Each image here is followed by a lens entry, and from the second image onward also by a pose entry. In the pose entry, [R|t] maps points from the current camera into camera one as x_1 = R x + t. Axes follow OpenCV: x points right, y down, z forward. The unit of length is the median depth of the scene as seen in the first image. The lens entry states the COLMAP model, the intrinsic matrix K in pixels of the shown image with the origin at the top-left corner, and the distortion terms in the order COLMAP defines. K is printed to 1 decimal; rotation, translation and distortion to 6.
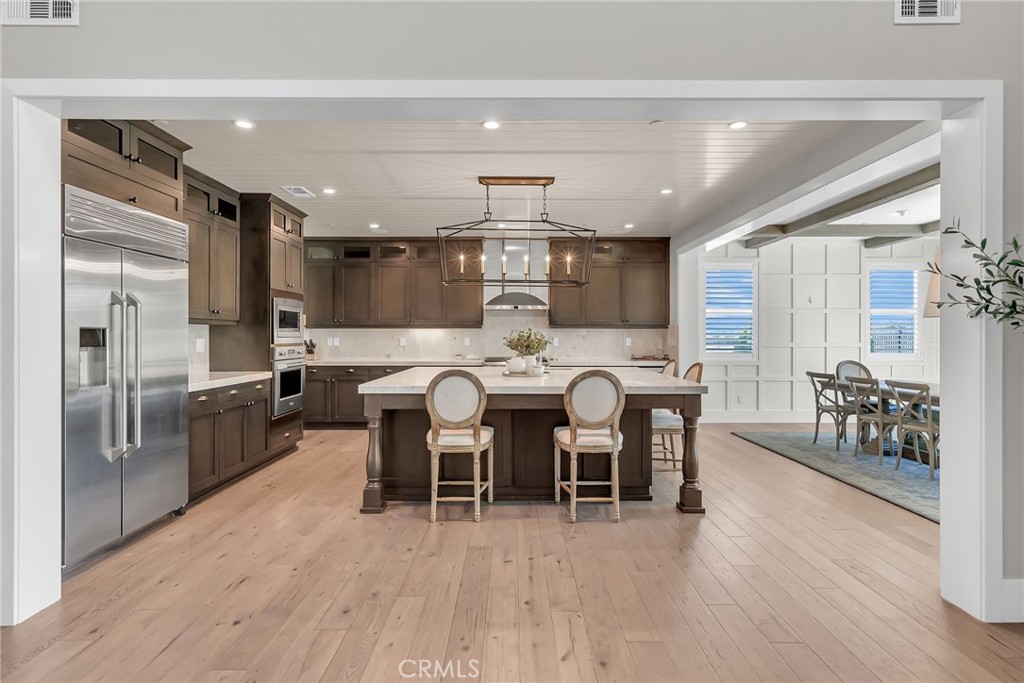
lens RADIAL K [[571.7, 0, 474.0], [0, 571.7, 331.3], [0, 0, 1]] dist [0.024891, -0.001996]
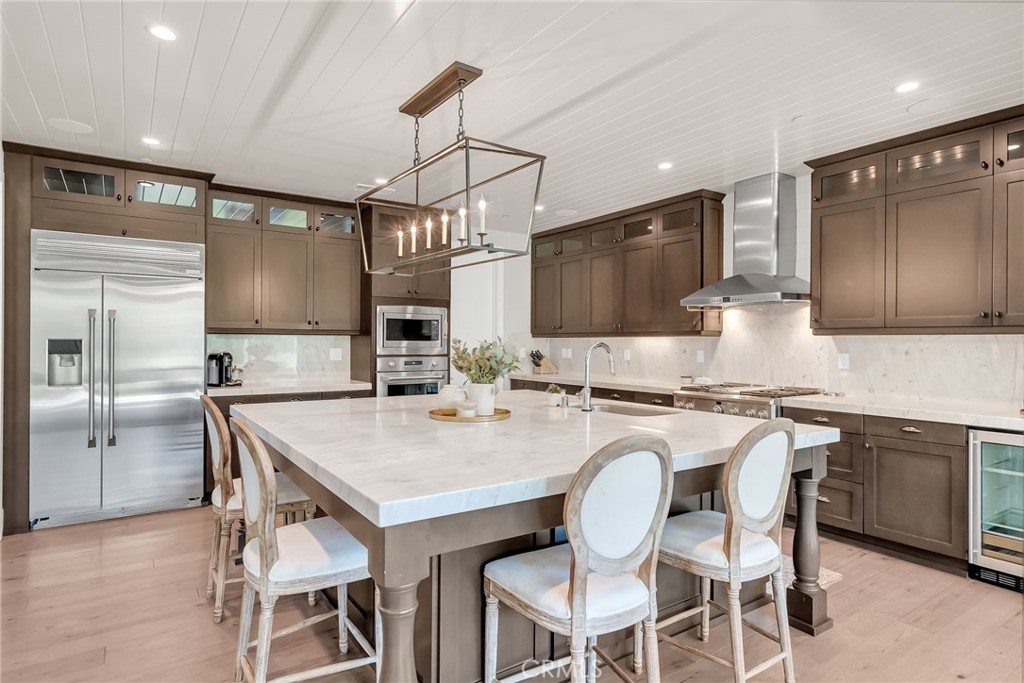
lens RADIAL K [[565.4, 0, 509.3], [0, 565.4, 340.5], [0, 0, 1]] dist [-0.001074, -0.000620]
pose [[0.559273, -0.000135, -0.828983, 0.569662], [0.003656, 0.999991, 0.002304, -0.003309], [0.828975, -0.004319, 0.559268, 0.687928]]
